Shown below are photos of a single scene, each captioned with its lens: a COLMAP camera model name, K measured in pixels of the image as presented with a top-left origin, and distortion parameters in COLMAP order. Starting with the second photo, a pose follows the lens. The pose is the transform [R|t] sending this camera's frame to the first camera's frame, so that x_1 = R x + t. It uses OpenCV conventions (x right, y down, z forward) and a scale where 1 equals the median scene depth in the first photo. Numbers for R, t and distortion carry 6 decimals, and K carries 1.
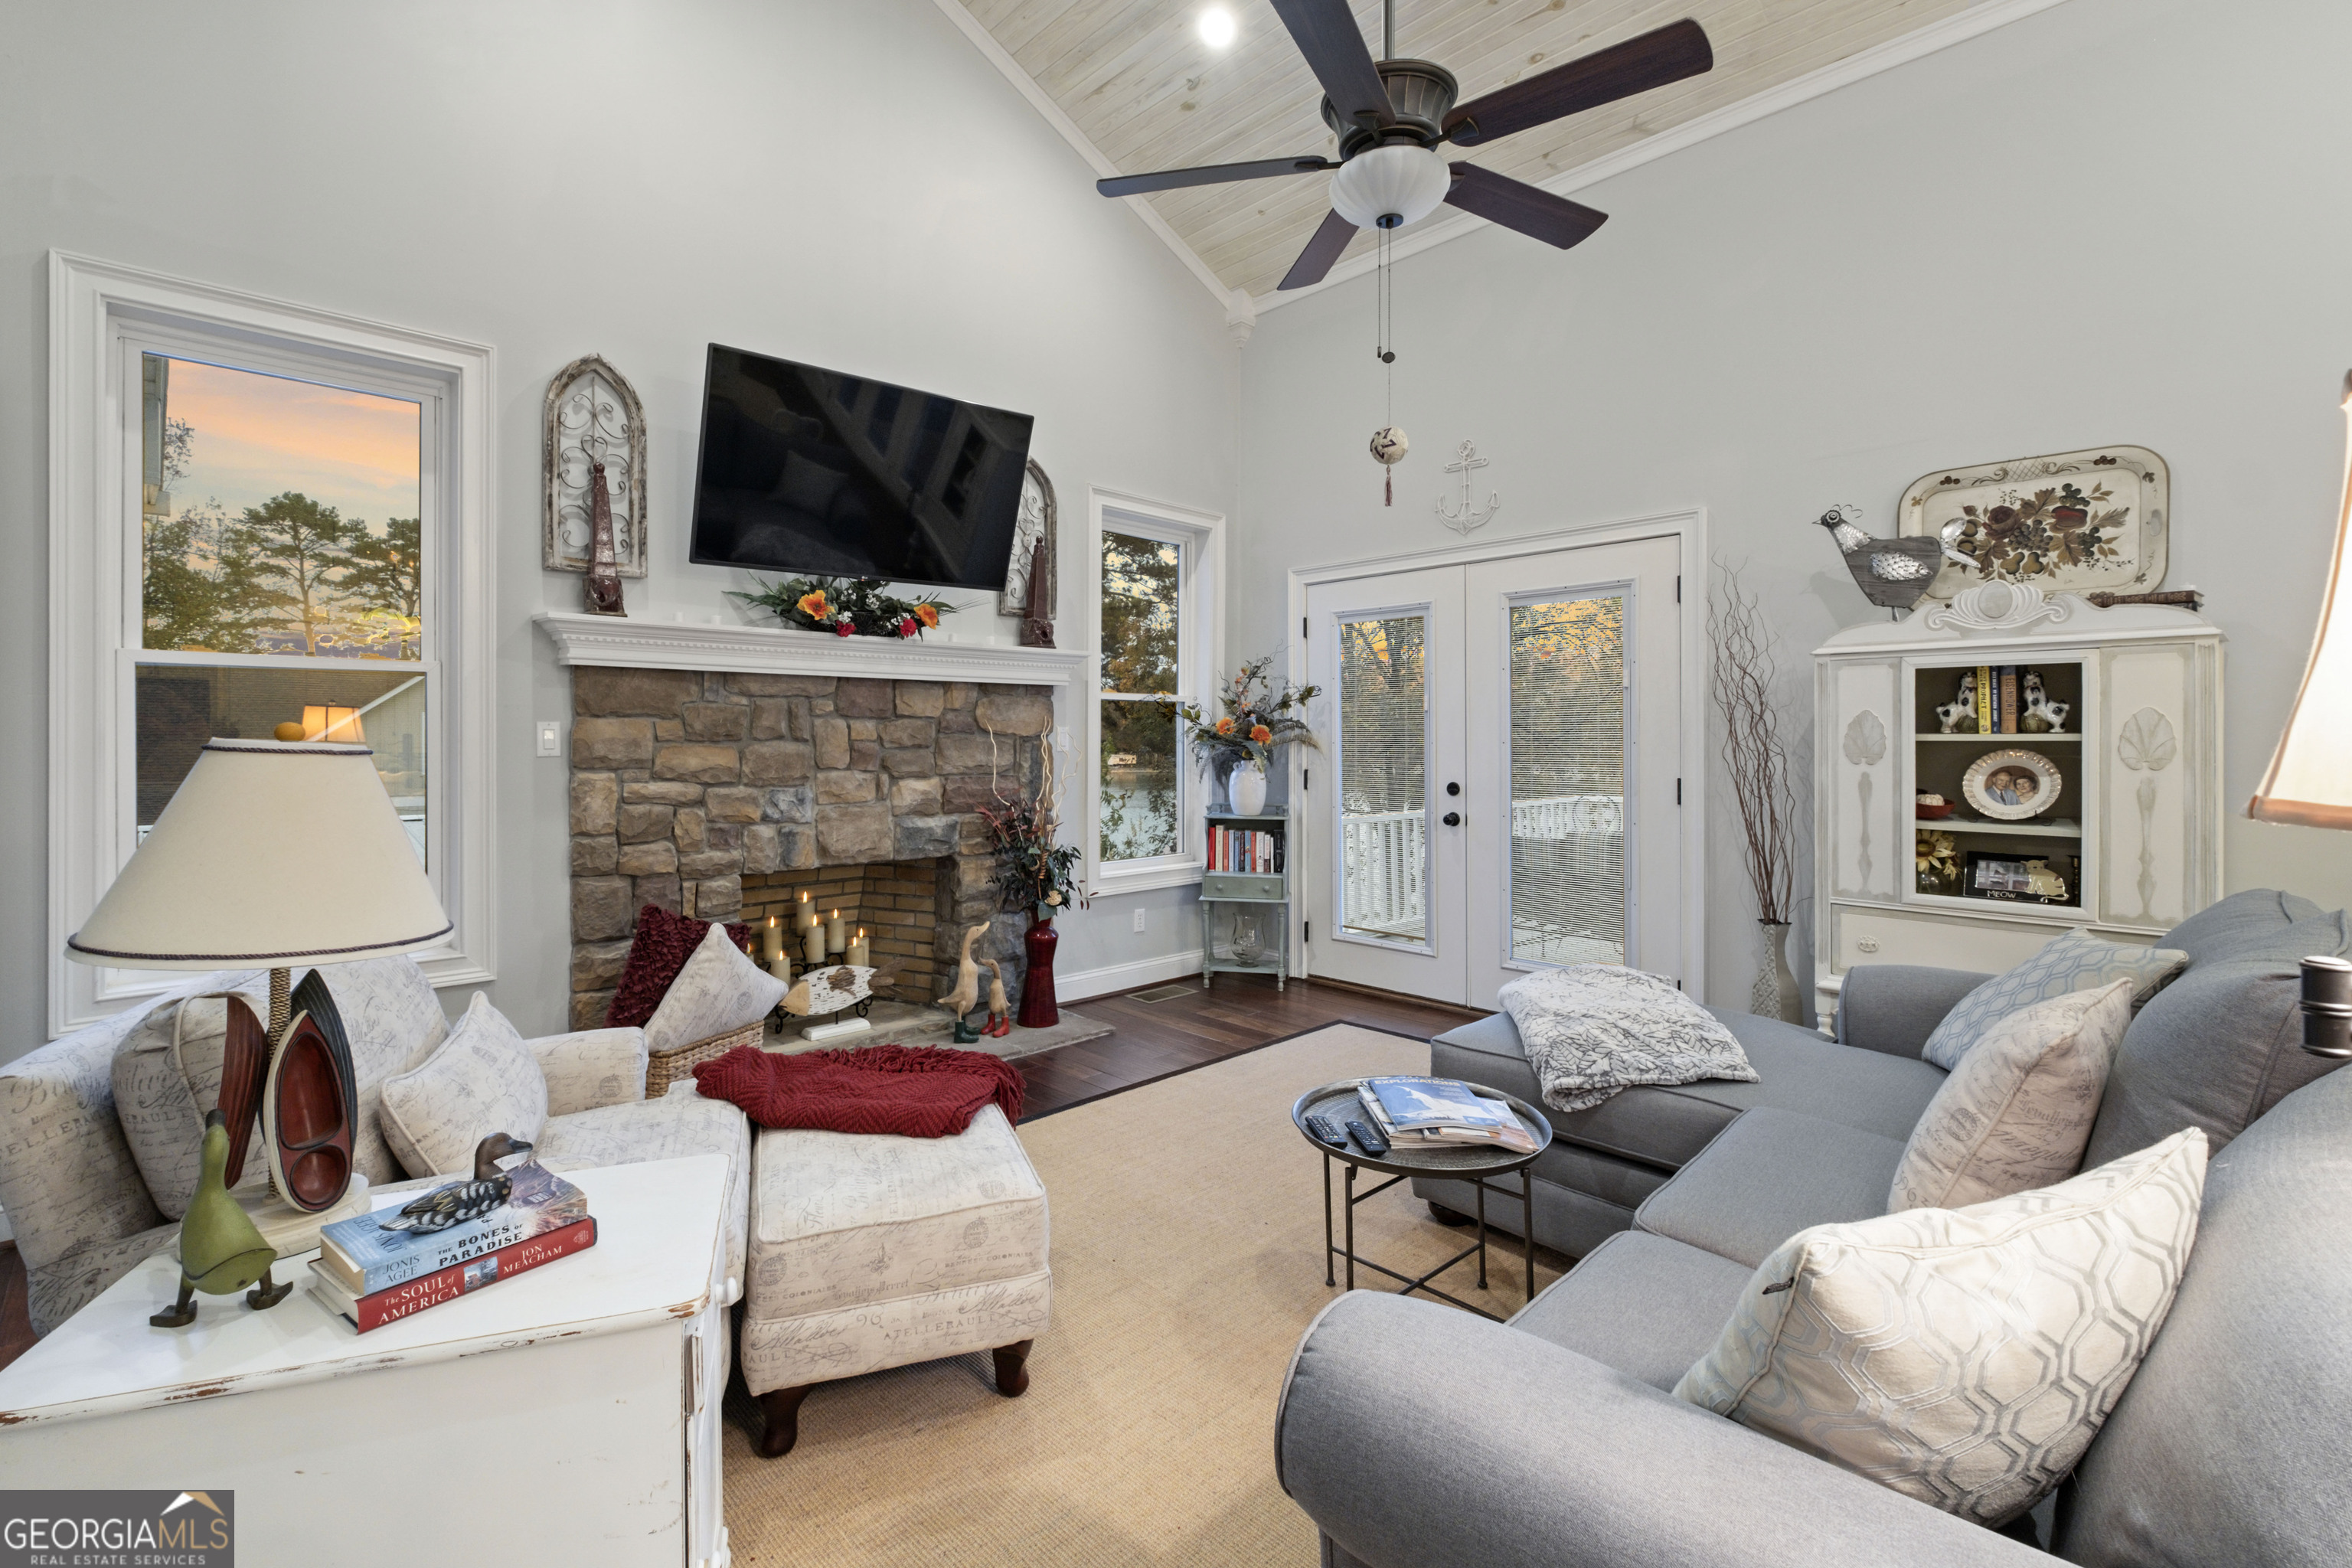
lens RADIAL K [[1014.3, 0, 1173.3], [0, 1014.3, 734.8], [0, 0, 1]] dist [0.002204, 0.000064]
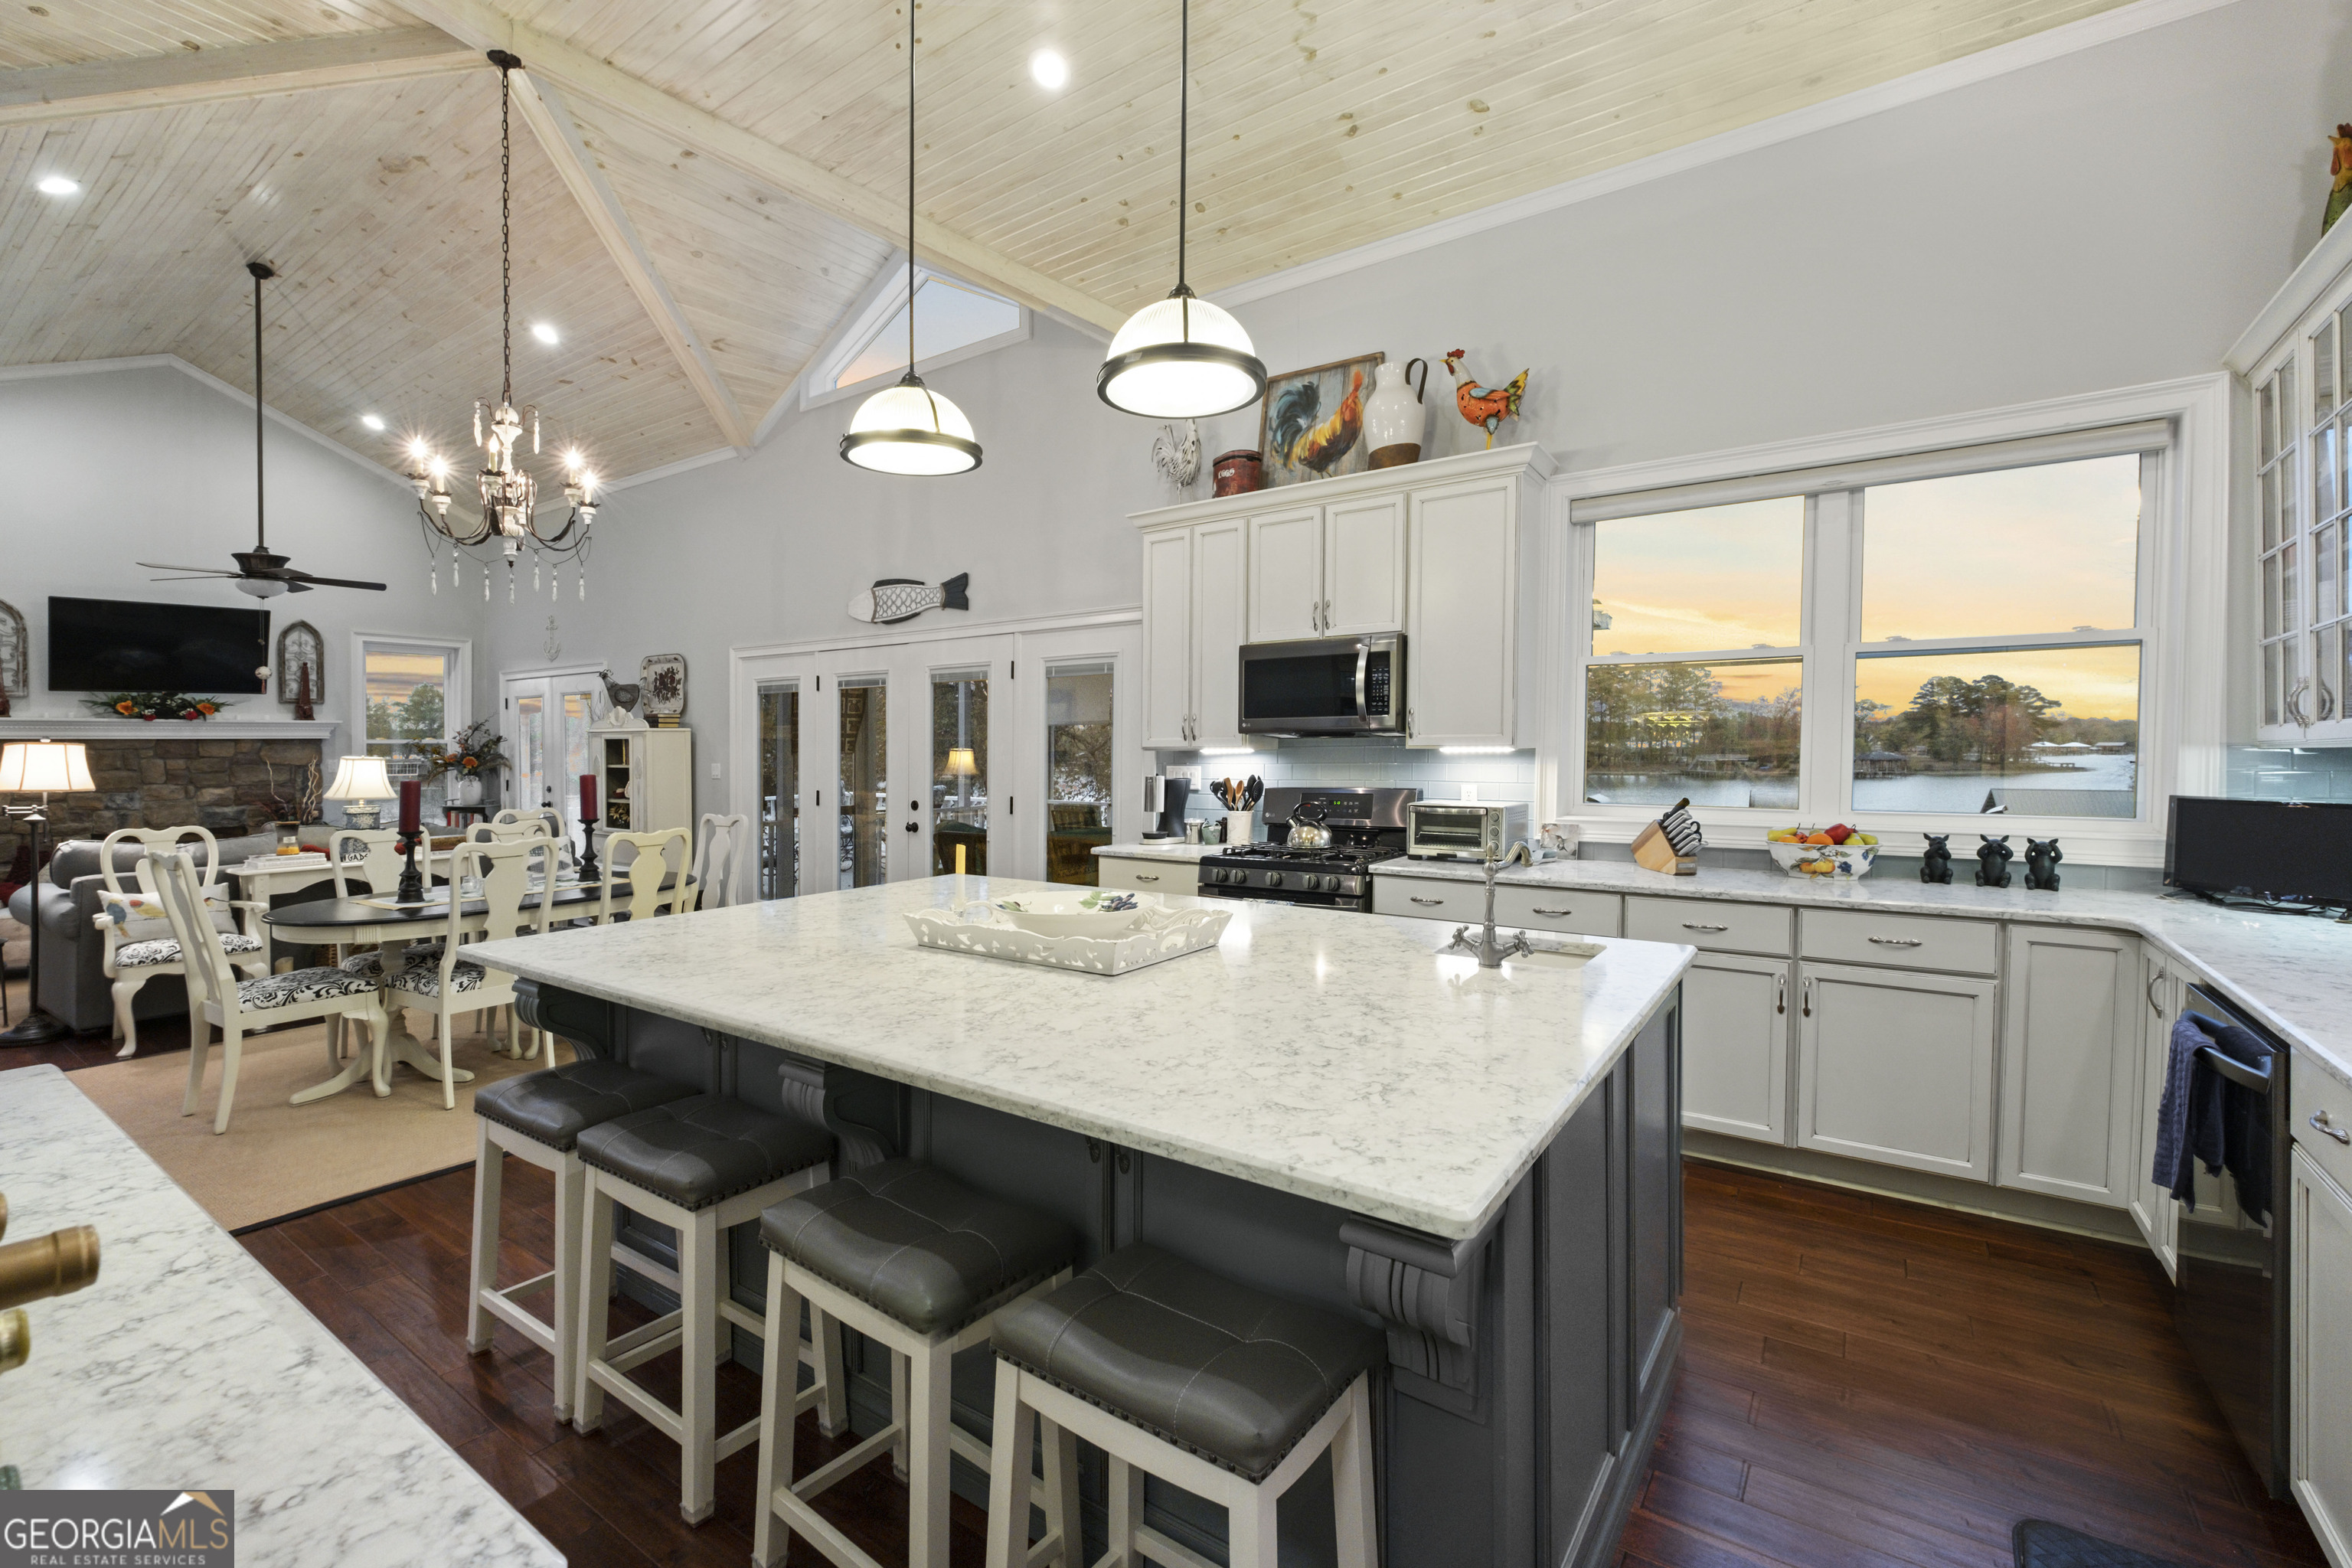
lens RADIAL K [[1015.3, 0, 1172.2], [0, 1015.3, 749.0], [0, 0, 1]] dist [-0.001193, -0.000057]
pose [[0.984994, -0.006225, 0.172474, 1.471687], [0.004697, 0.999946, 0.009263, -0.050361], [-0.172522, -0.008314, 0.984971, -1.512199]]
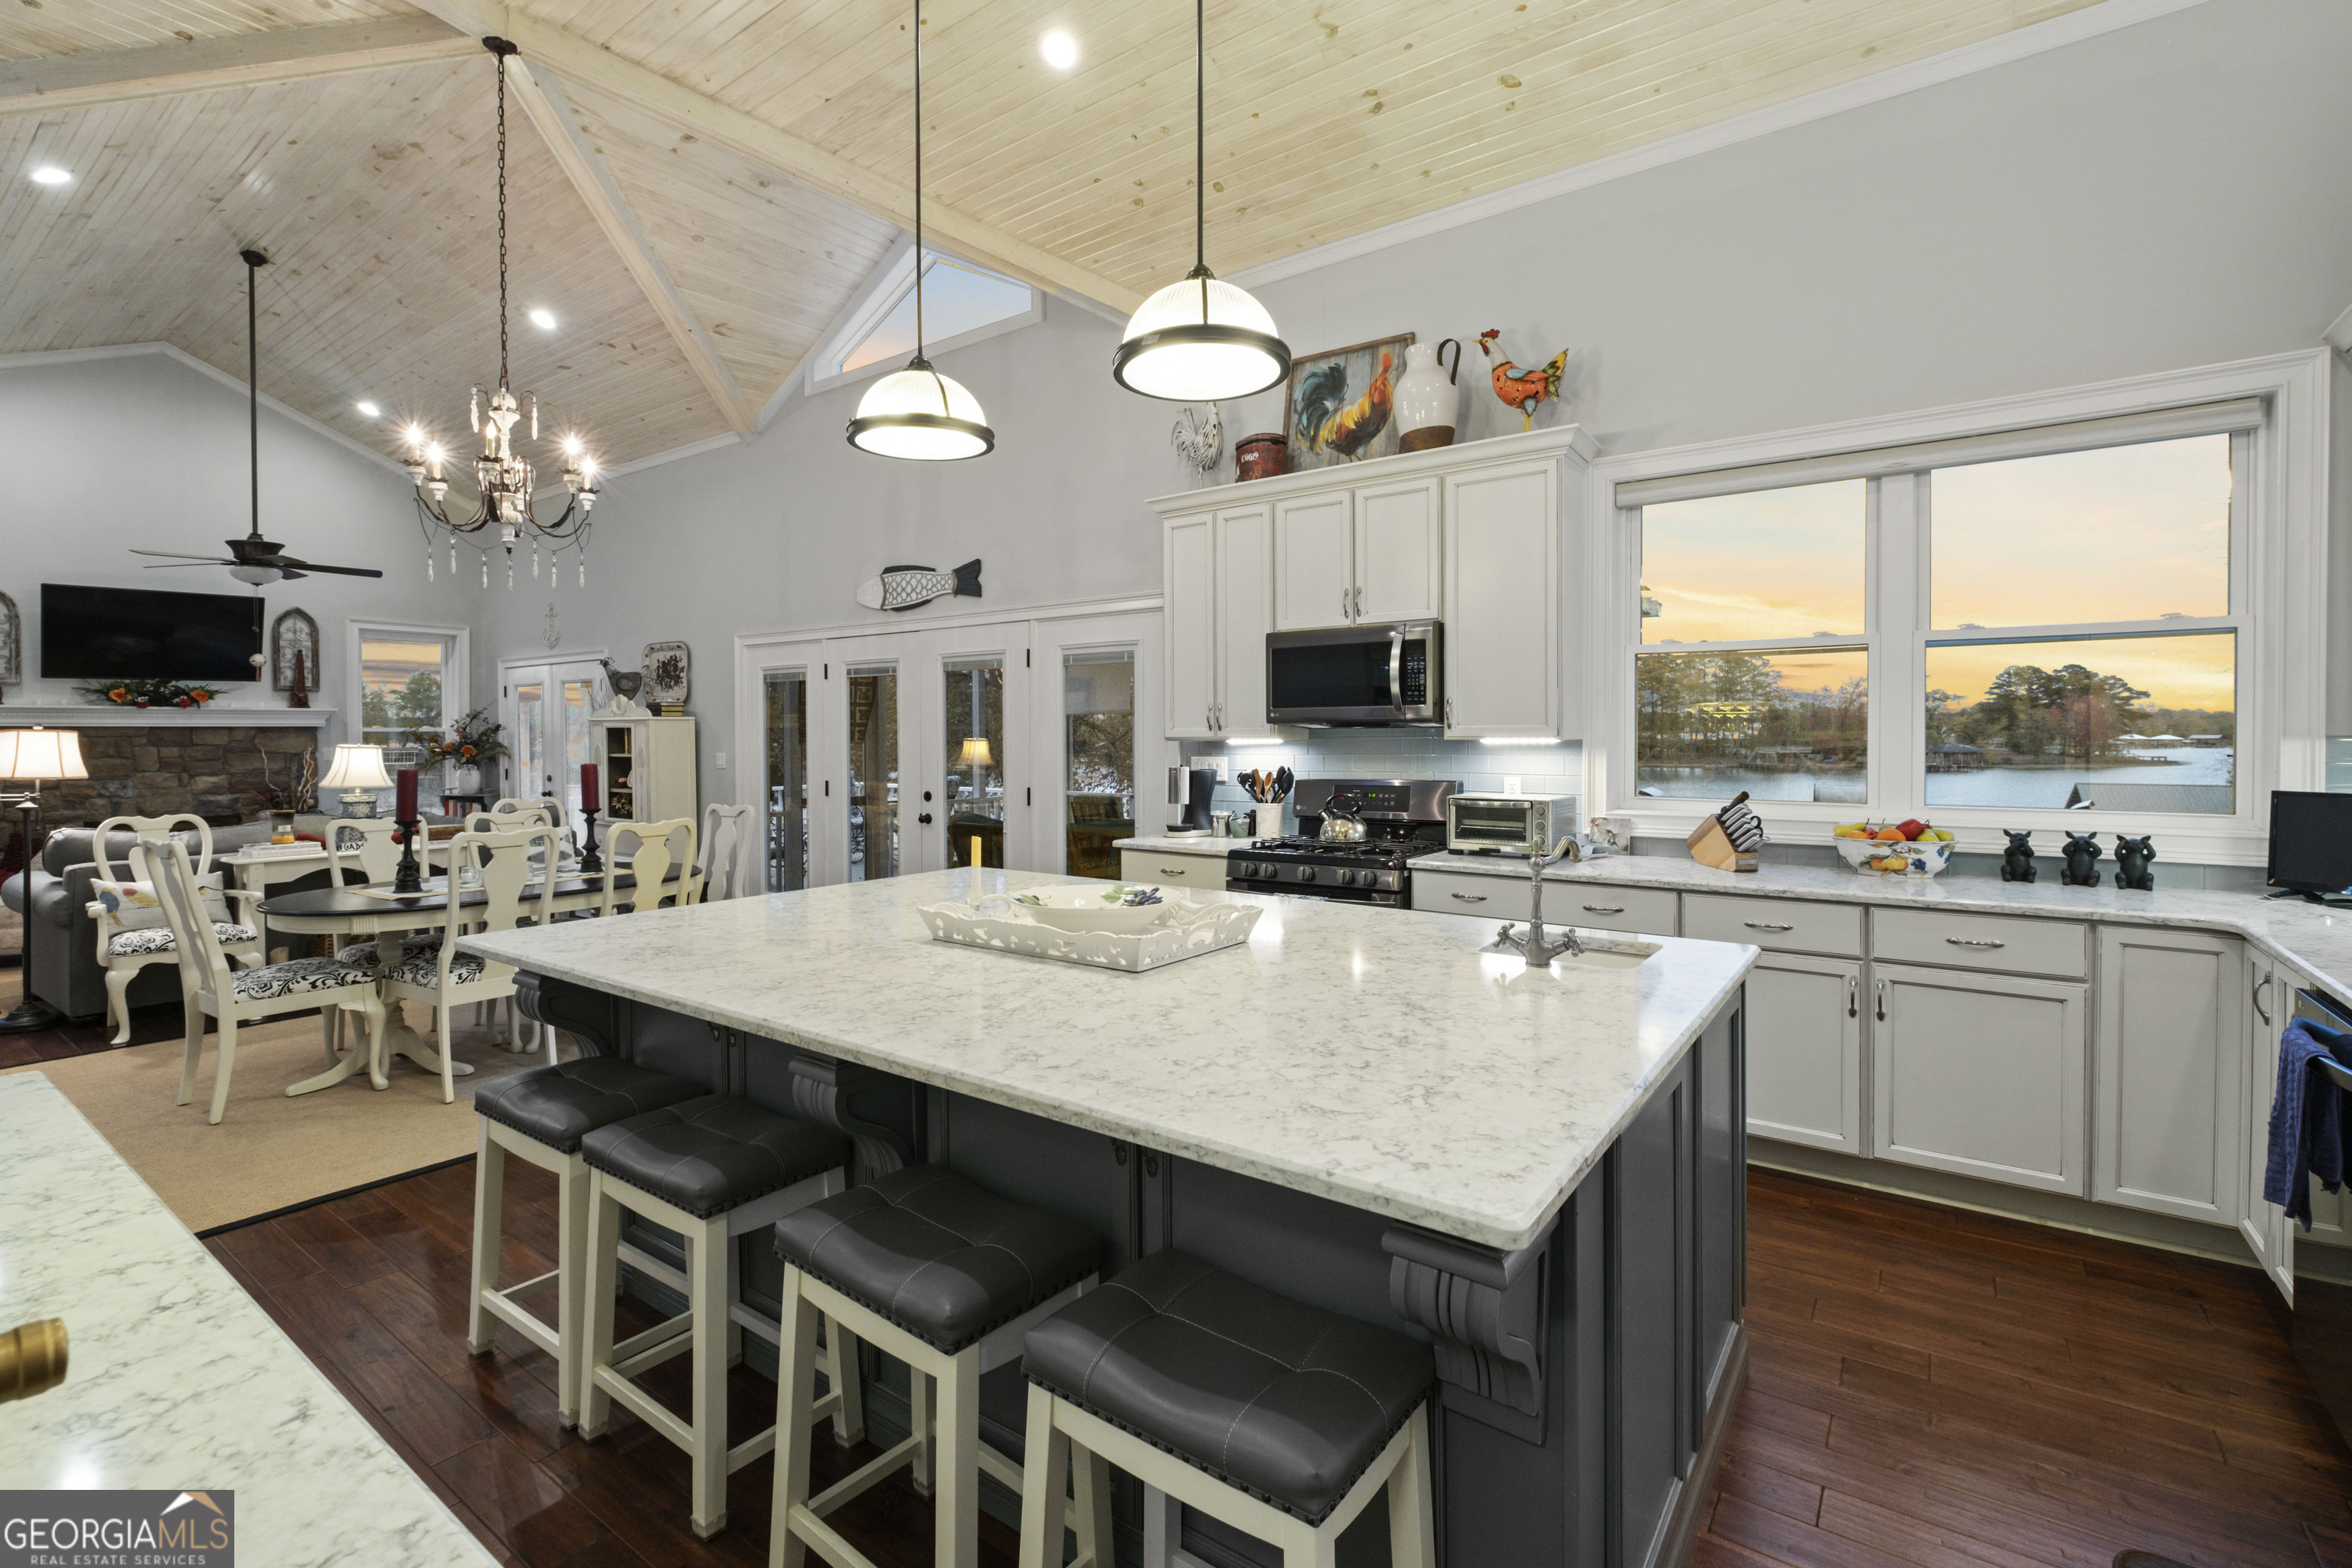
lens RADIAL K [[1008.3, 0, 1170.3], [0, 1008.3, 743.0], [0, 0, 1]] dist [-0.000090, -0.000856]
pose [[0.984051, -0.004227, 0.177834, 1.464796], [0.001960, 0.999915, 0.012921, -0.050281], [-0.177873, -0.012367, 0.983976, -1.501725]]
